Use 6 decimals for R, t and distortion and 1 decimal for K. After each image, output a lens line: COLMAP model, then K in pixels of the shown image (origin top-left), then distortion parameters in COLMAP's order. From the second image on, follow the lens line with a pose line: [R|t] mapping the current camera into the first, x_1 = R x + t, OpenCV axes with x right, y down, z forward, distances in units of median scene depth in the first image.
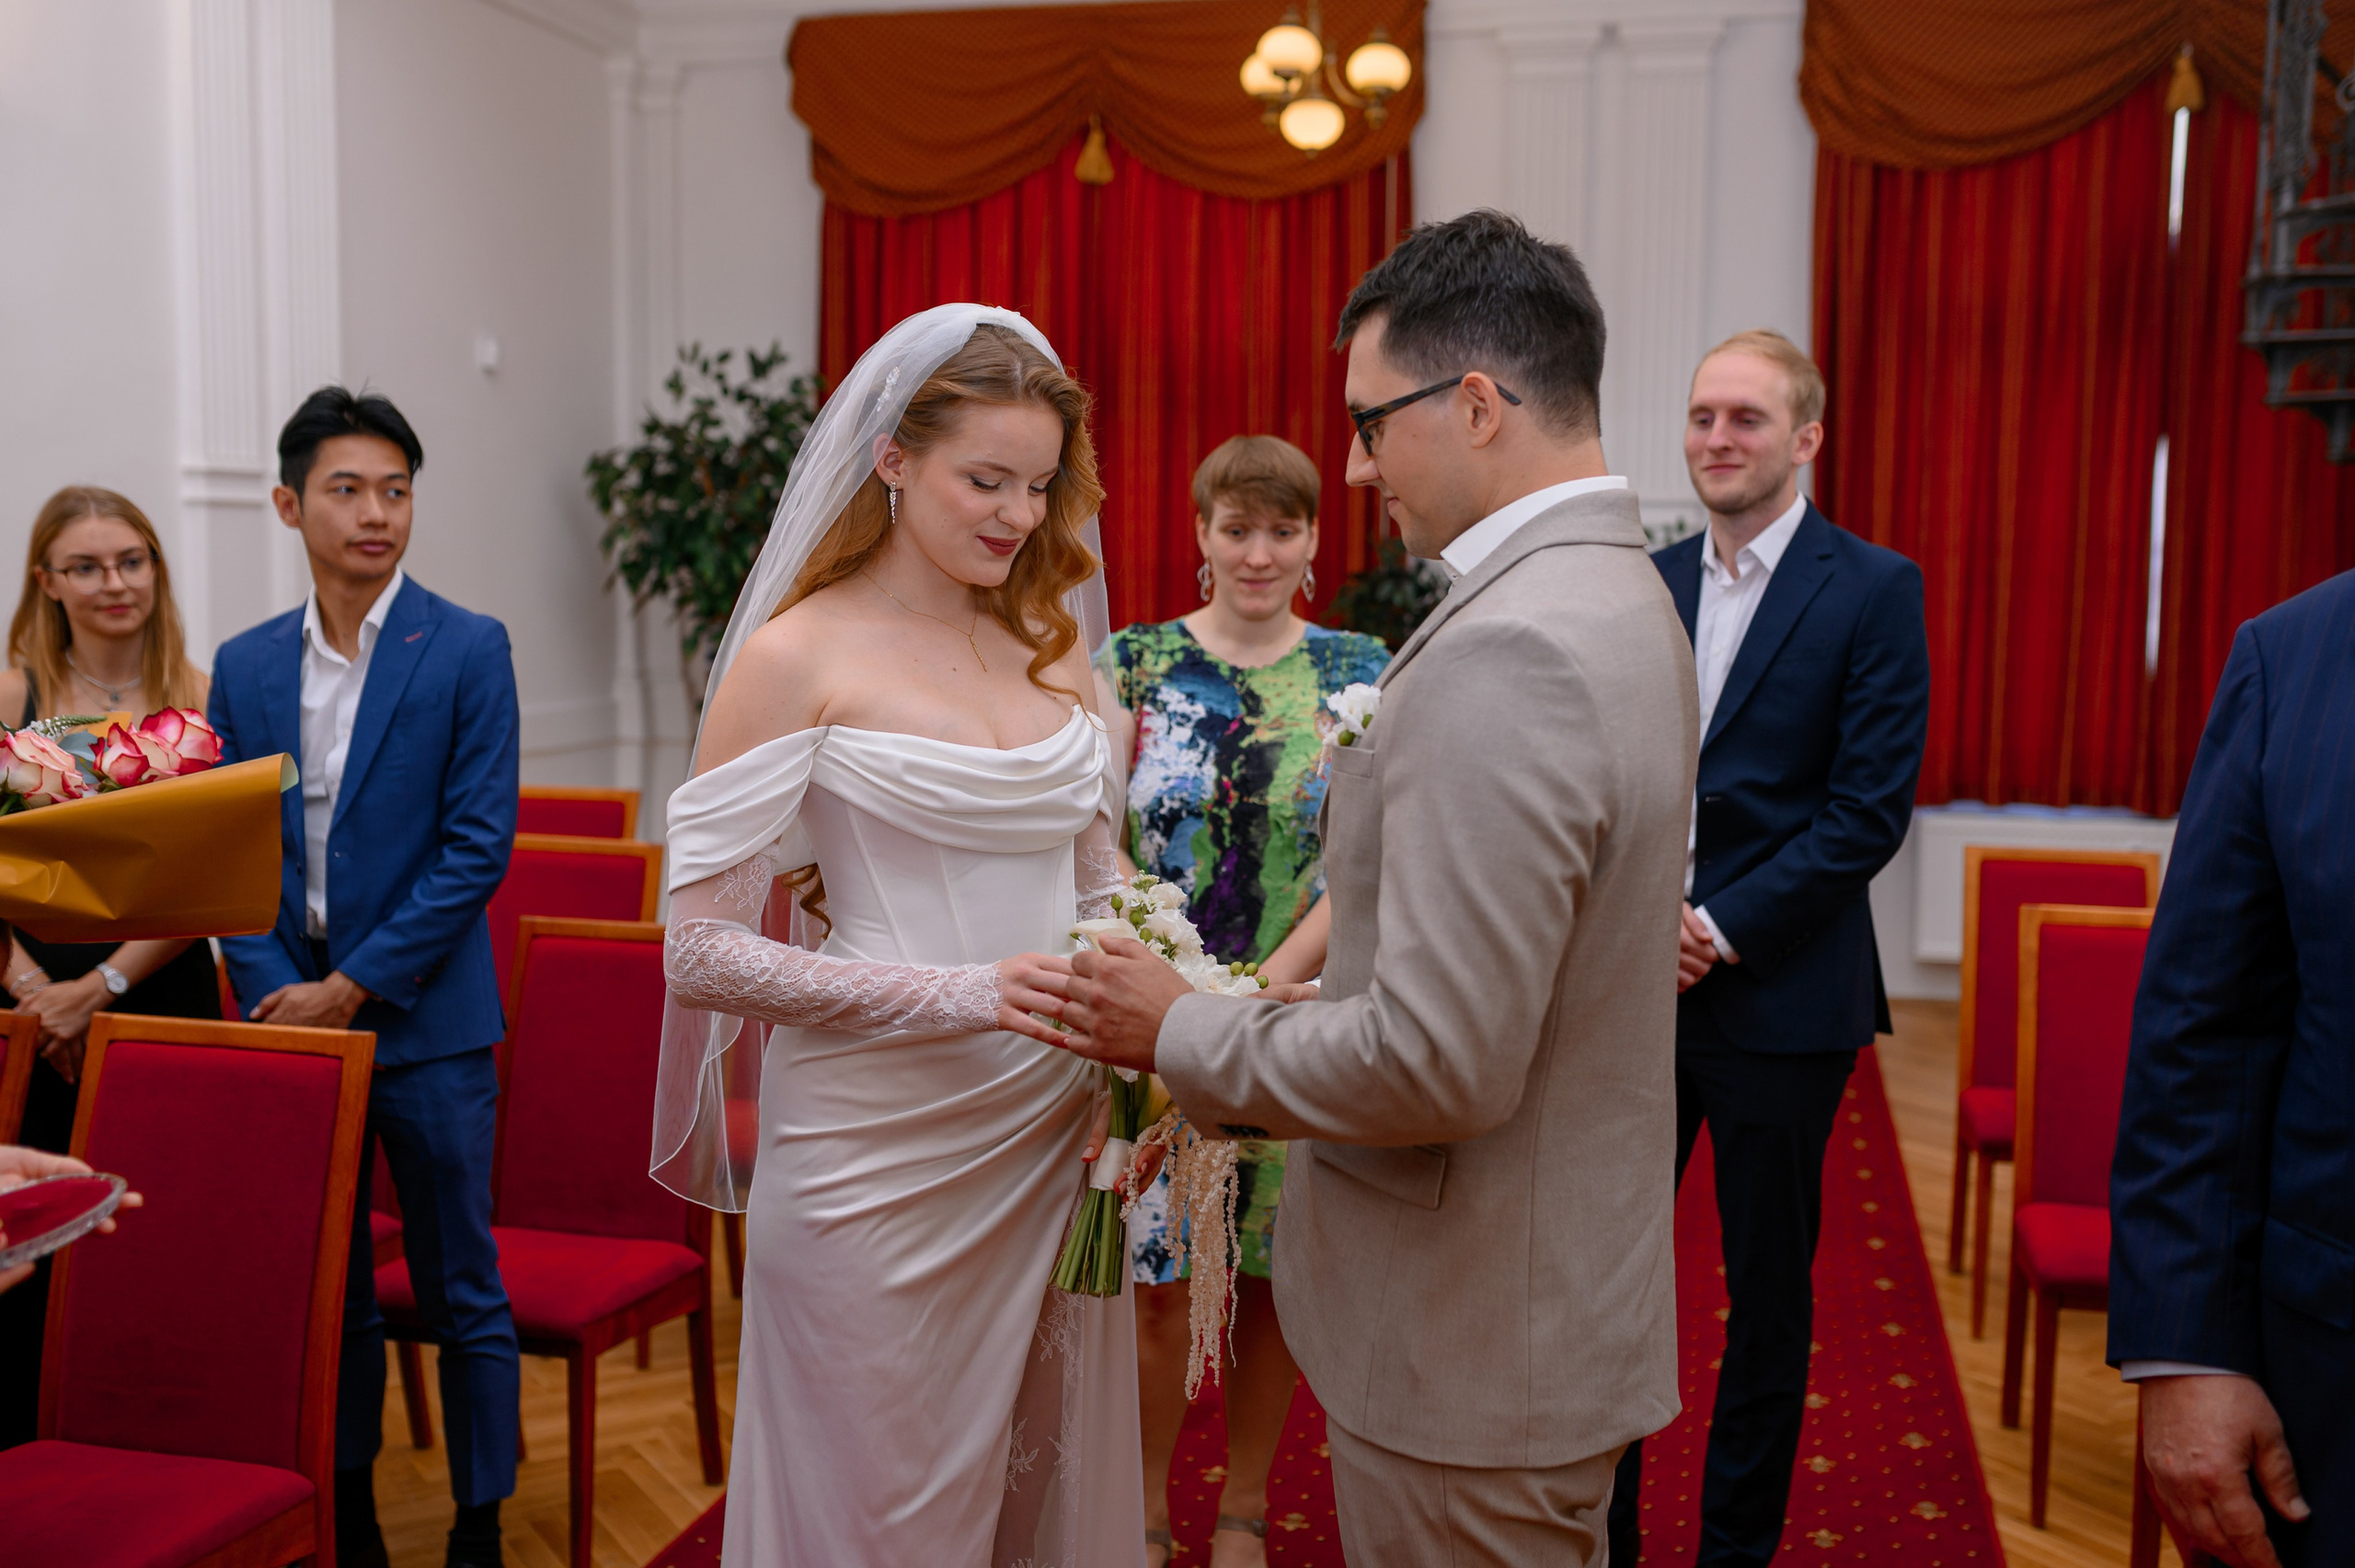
lens RADIAL K [[2287.9, 0, 1191.9], [0, 2287.9, 800.1], [0, 0, 1]] dist [0.001662, -0.004172]
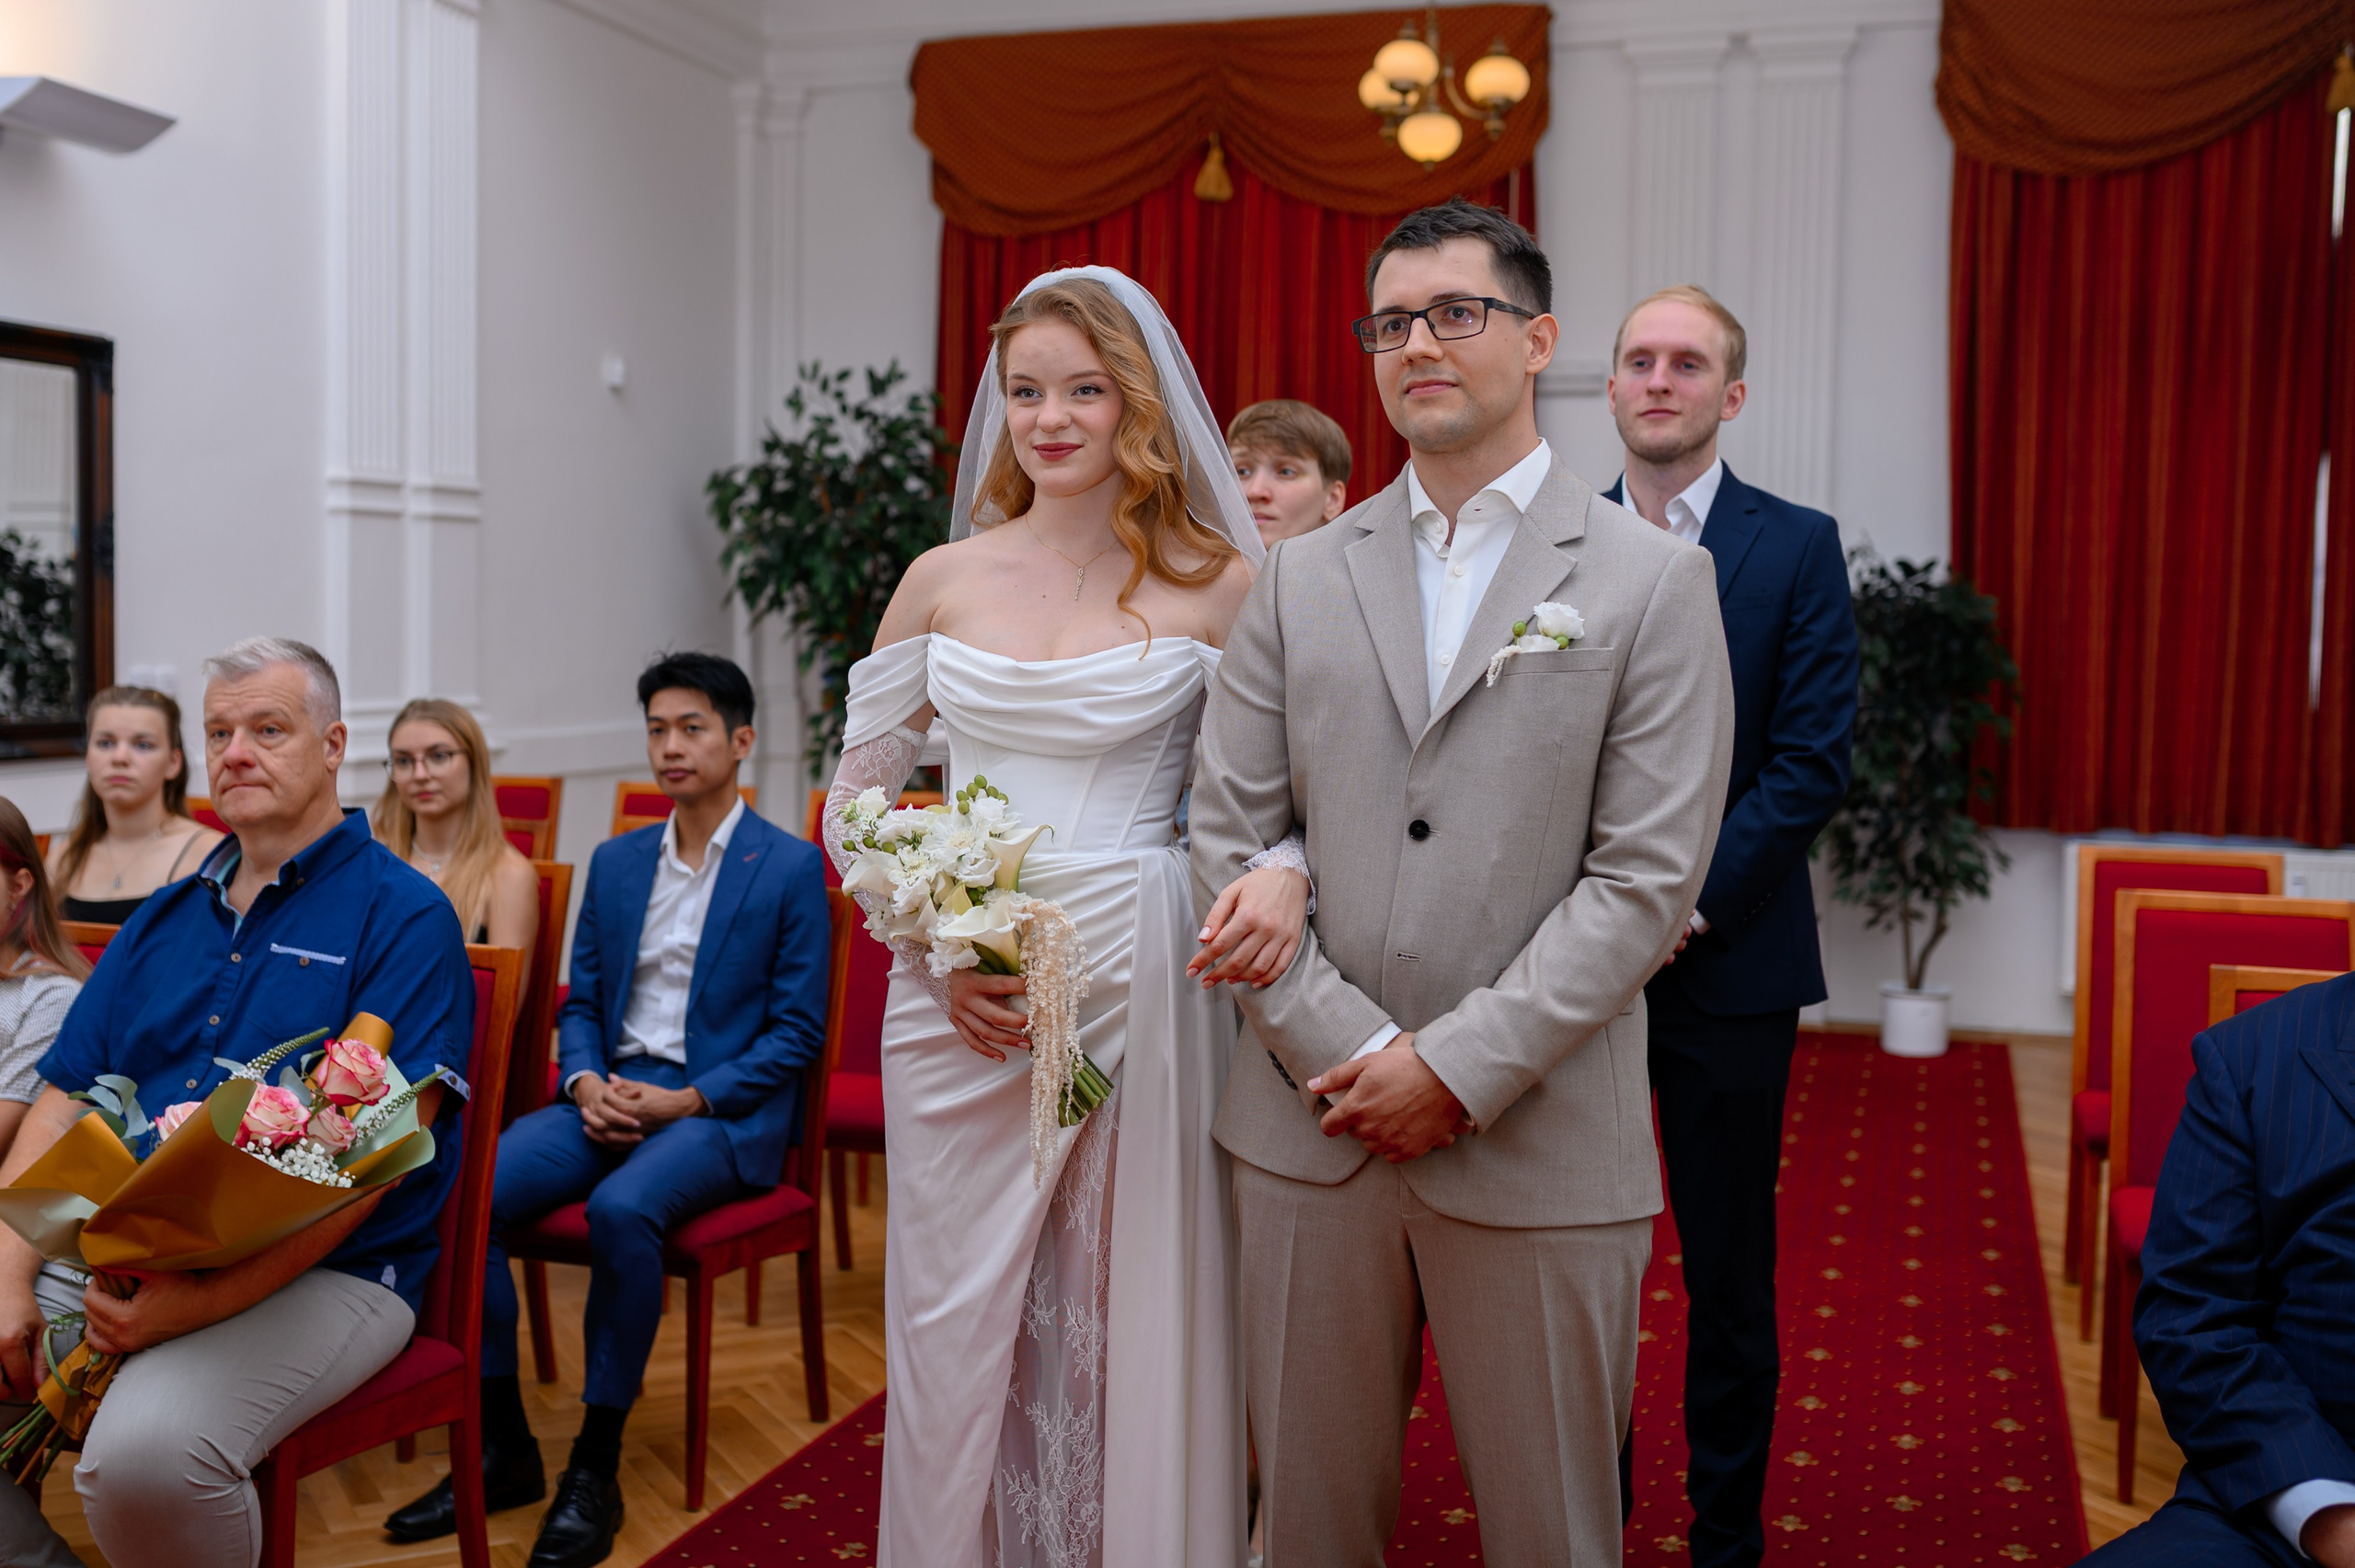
lens RADIAL K [[2478.4, 0, 1119.4], [0, 2478.4, 784.2], [0, 0, 1]] dist [-0.002699, 0.026169]
pose [[0.996249, 0.009081, -0.086050, 0.012254], [-0.012519, 0.999141, -0.039495, 0.028258], [0.085618, 0.040424, 0.995508, -0.069212]]
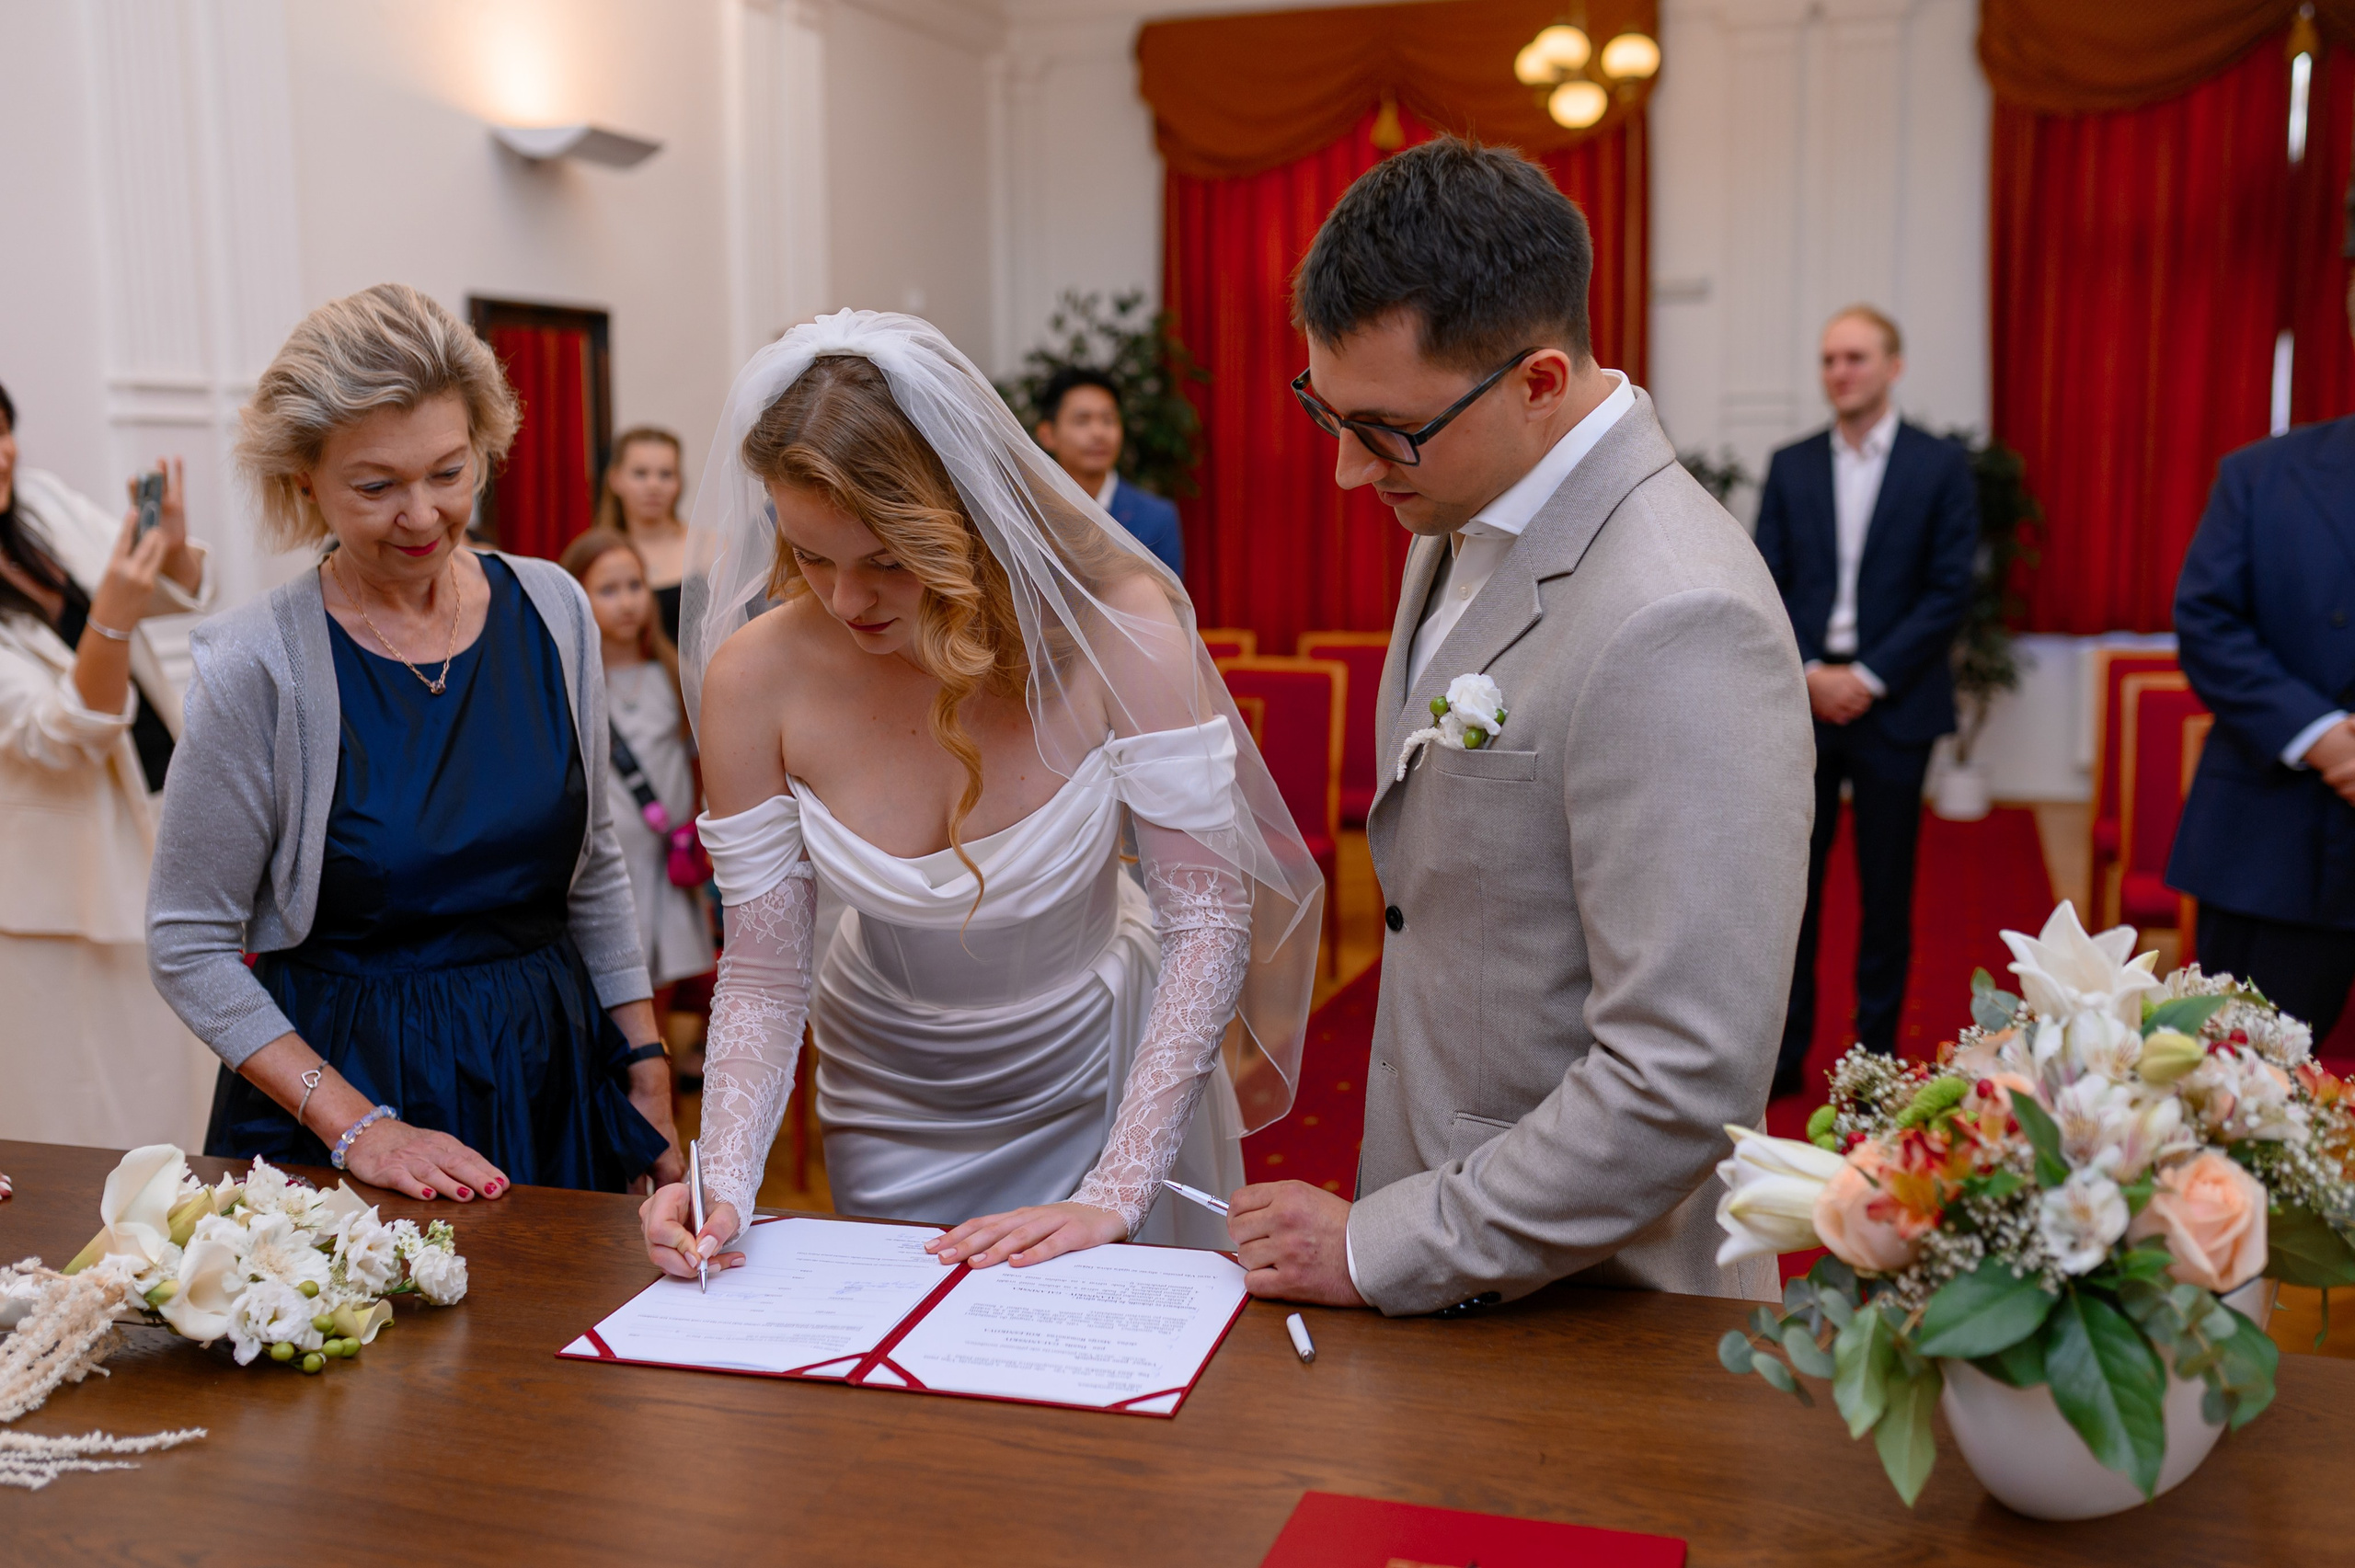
lens RADIAL K [[2478.4, 0, 1119.4], [0, 2478.4, 784.2], [0, 0, 1]] dist [-0.002699, 0.026169]
pose [[0.996297, -0.014334, -0.084773, -0.081243], [0.016538, 0.999542, 0.025353, 0.037656], [0.084371, -0.026661, 0.996078, -0.360915]]
